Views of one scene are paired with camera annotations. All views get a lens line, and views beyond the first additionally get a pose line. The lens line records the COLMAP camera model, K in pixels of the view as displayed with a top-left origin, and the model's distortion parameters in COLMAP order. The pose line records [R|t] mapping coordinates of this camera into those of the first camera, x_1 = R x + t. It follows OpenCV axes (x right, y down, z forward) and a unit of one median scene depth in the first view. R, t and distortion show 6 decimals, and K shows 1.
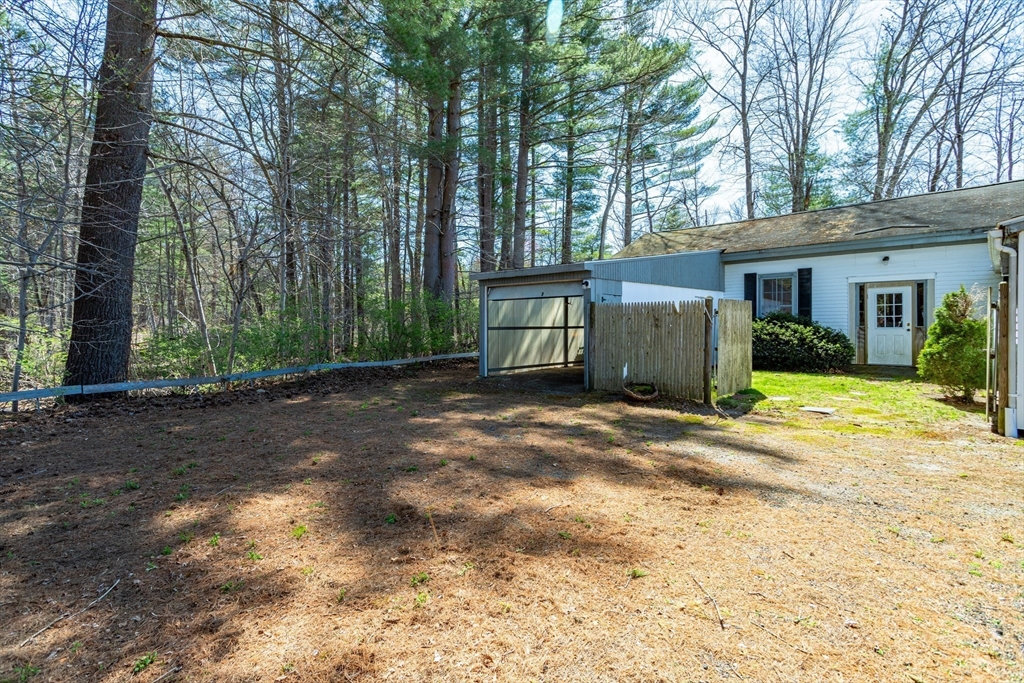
lens RADIAL K [[497.1, 0, 485.2], [0, 497.1, 335.5], [0, 0, 1]] dist [0.001420, 0.000029]
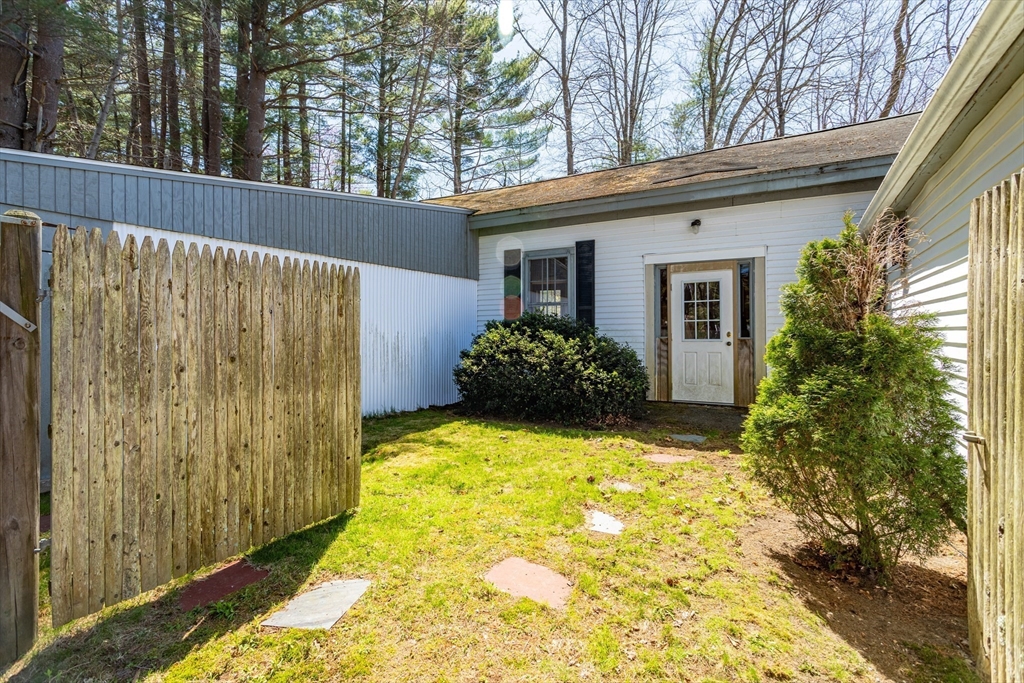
lens RADIAL K [[490.8, 0, 512.0], [0, 490.8, 341.5], [0, 0, 1]] dist [-0.000954, 0.000110]
pose [[0.961762, -0.001174, 0.273883, 0.426491], [0.003387, 0.999965, -0.007605, -0.009626], [-0.273864, 0.008242, 0.961733, 0.490310]]
